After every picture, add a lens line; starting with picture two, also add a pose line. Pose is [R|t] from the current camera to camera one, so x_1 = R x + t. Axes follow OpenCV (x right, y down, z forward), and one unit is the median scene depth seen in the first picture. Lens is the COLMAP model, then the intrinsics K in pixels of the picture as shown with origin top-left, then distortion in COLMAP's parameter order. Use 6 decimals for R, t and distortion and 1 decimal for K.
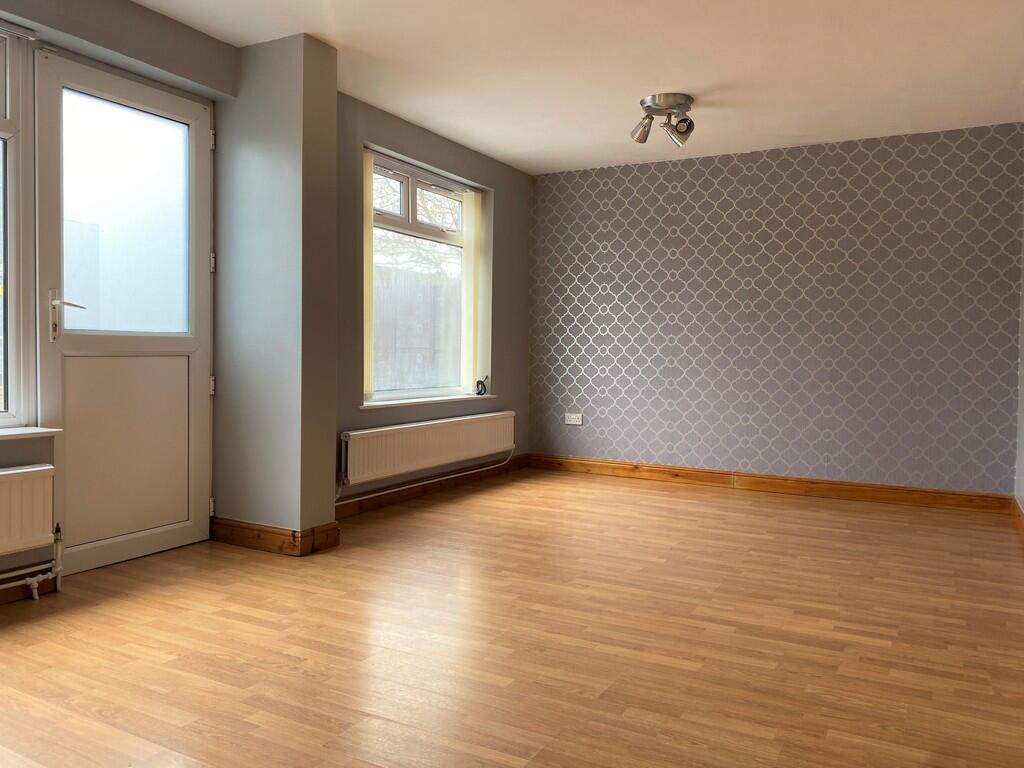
lens RADIAL K [[791.8, 0, 506.5], [0, 791.8, 358.4], [0, 0, 1]] dist [0.079205, -0.096524]
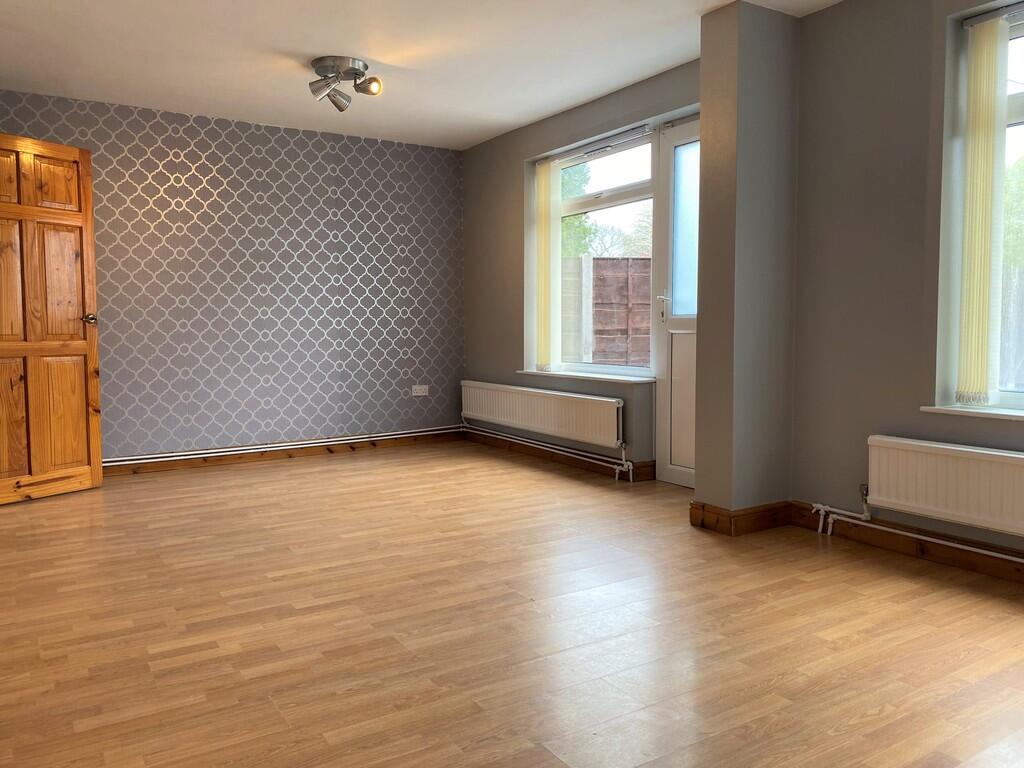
lens RADIAL K [[755.5, 0, 512.0], [0, 755.5, 384.0], [0, 0, 1]] dist [-0.038076, -0.000664]
pose [[-0.460511, 0.054240, -0.885995, 0.681550], [-0.014525, 0.997537, 0.068618, -0.001368], [0.887535, 0.044469, -0.458589, 1.164731]]
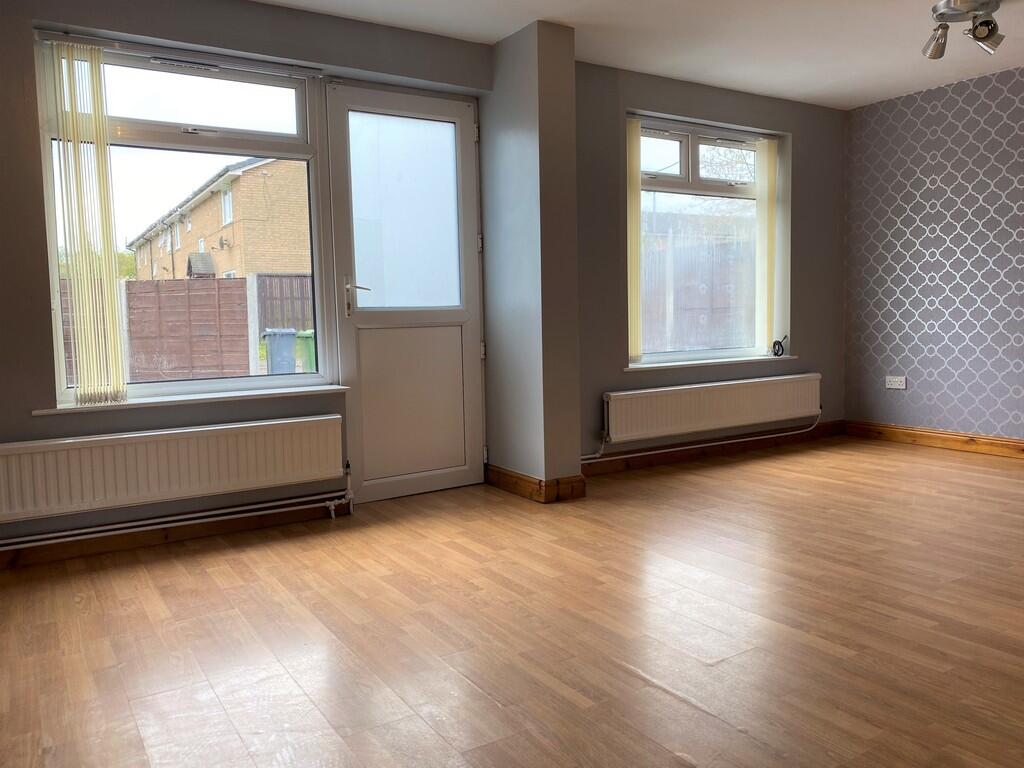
lens RADIAL K [[791.8, 0, 506.5], [0, 791.8, 358.4], [0, 0, 1]] dist [0.079205, -0.096524]
pose [[0.879983, -0.006933, -0.474955, 0.206237], [0.030758, 0.998627, 0.042411, -0.001890], [0.474009, -0.051930, 0.878987, 0.016804]]
